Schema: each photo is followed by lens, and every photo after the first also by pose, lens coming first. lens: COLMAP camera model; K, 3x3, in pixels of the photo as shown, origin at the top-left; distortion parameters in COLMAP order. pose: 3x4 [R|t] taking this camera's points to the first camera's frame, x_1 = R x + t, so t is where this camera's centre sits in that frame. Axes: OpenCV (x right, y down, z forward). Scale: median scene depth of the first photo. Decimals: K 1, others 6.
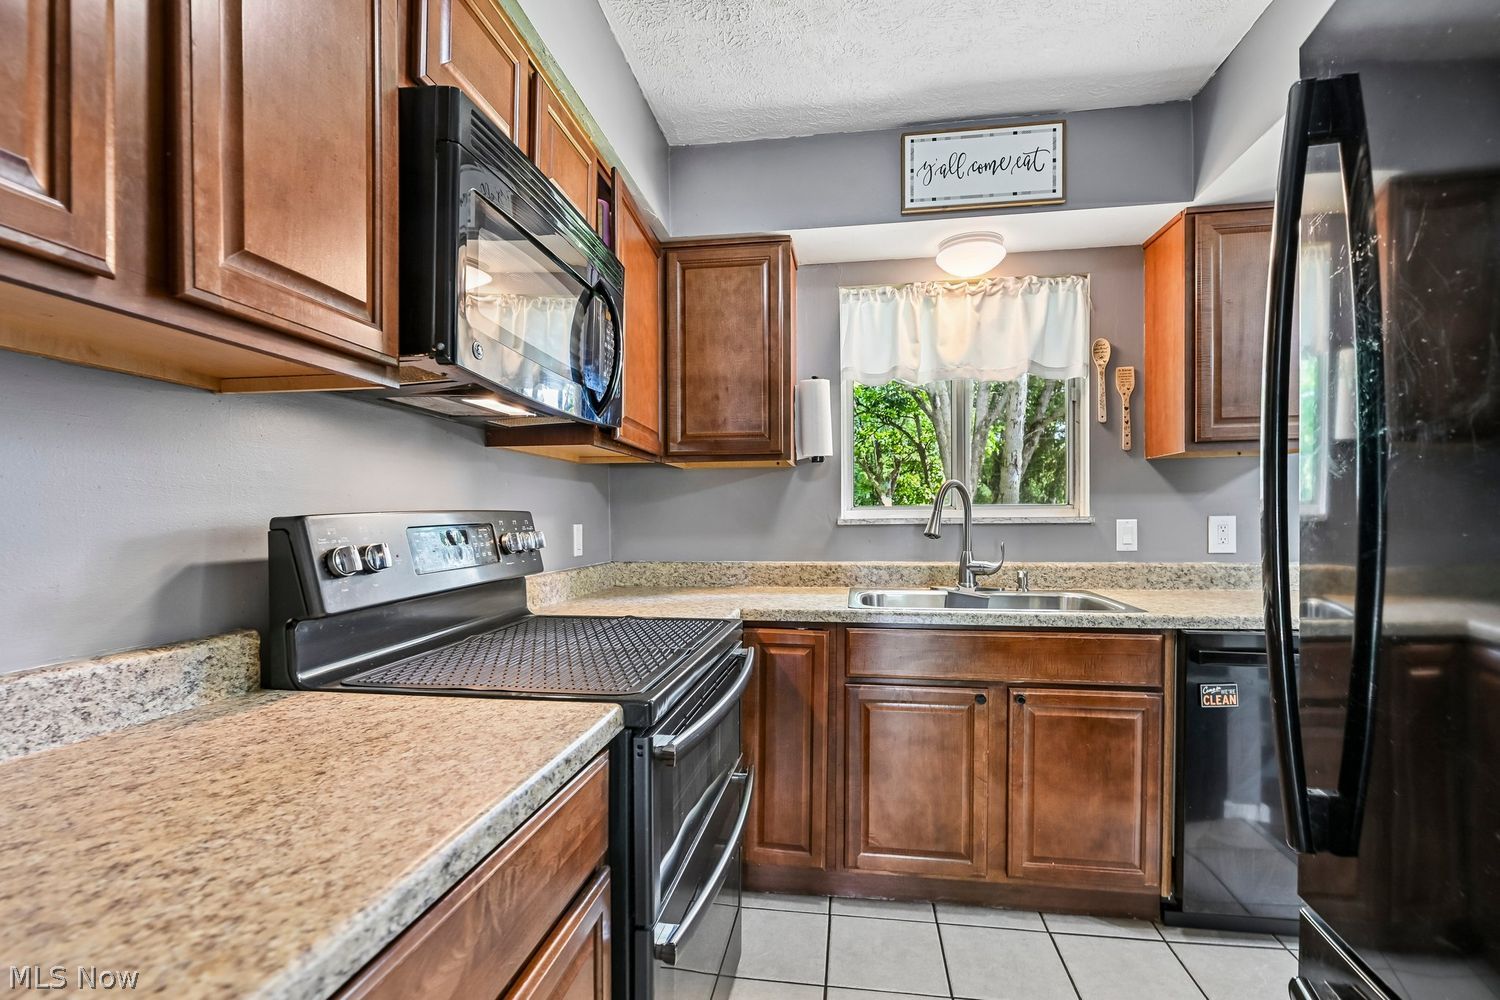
lens RADIAL K [[681.8, 0, 757.9], [0, 681.8, 515.2], [0, 0, 1]] dist [0.001041, -0.001818]
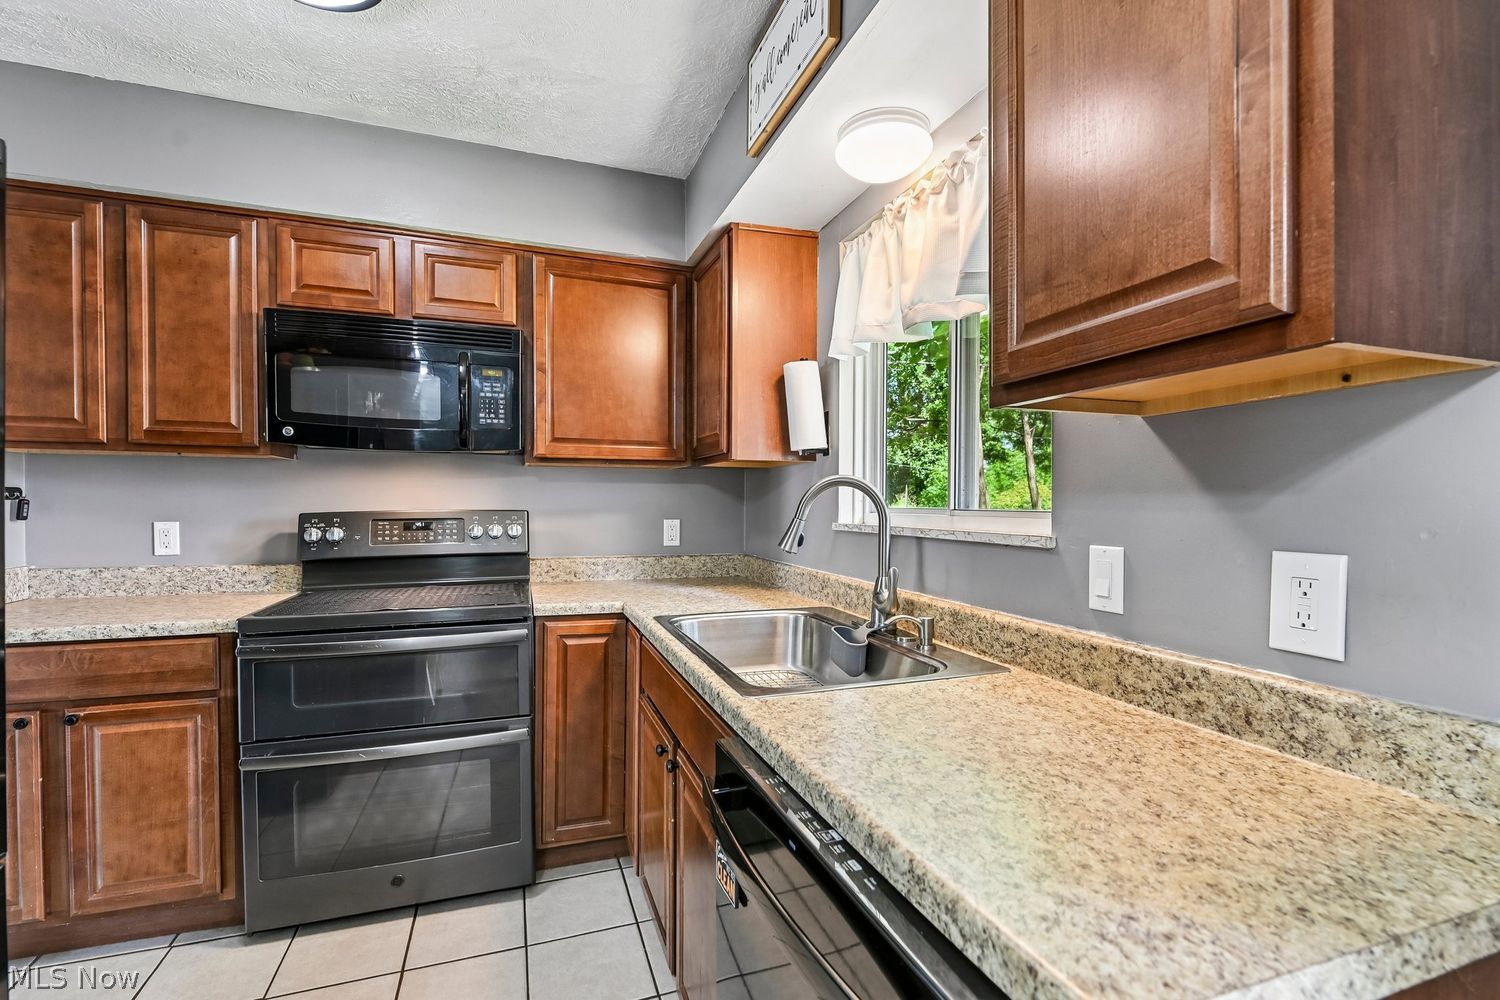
lens RADIAL K [[681.8, 0, 751.4], [0, 681.8, 503.4], [0, 0, 1]] dist [0.001041, -0.001818]
pose [[0.456769, 0.009262, -0.889537, 0.871580], [-0.005682, 0.999956, 0.007494, -0.026022], [0.889567, 0.001632, 0.456802, 0.570447]]
